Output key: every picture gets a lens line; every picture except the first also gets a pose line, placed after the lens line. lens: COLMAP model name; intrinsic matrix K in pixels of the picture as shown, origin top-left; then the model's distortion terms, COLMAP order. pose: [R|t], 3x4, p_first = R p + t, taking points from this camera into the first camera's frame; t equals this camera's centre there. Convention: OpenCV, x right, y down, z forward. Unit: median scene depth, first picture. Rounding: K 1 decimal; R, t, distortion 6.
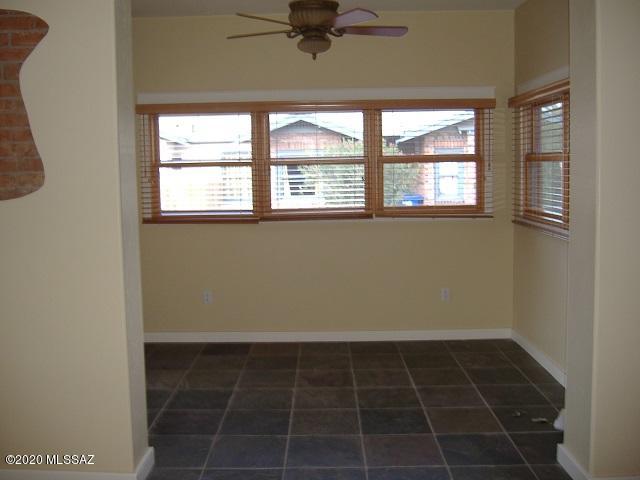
lens RADIAL K [[653.9, 0, 320.5], [0, 653.9, 239.3], [0, 0, 1]] dist [-0.111216, 0.000000]
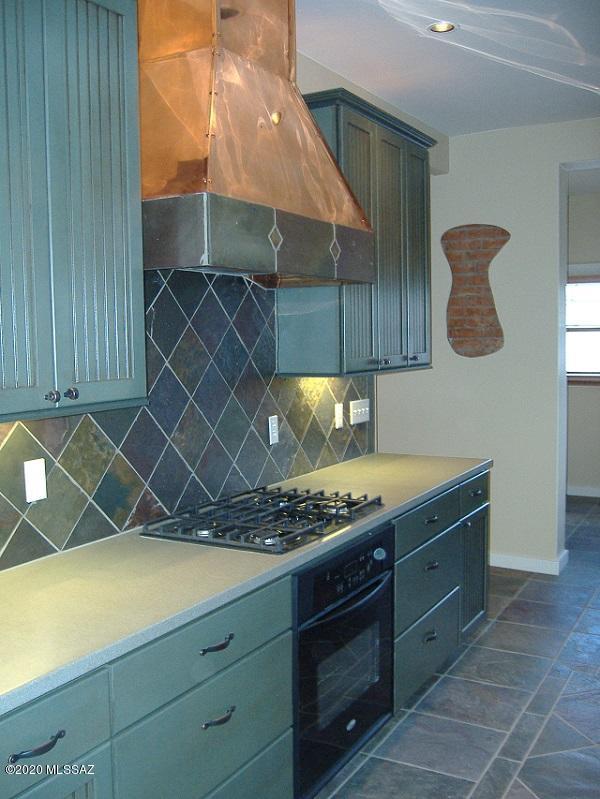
lens RADIAL K [[816.4, 0, 299.6], [0, 816.4, 402.1], [0, 0, 1]] dist [-0.111216, 0.000000]
pose [[0.872521, 0.041635, -0.486799, 0.049634], [-0.048790, 0.998807, -0.002024, 0.061009], [0.486134, 0.025517, 0.873511, -0.770629]]
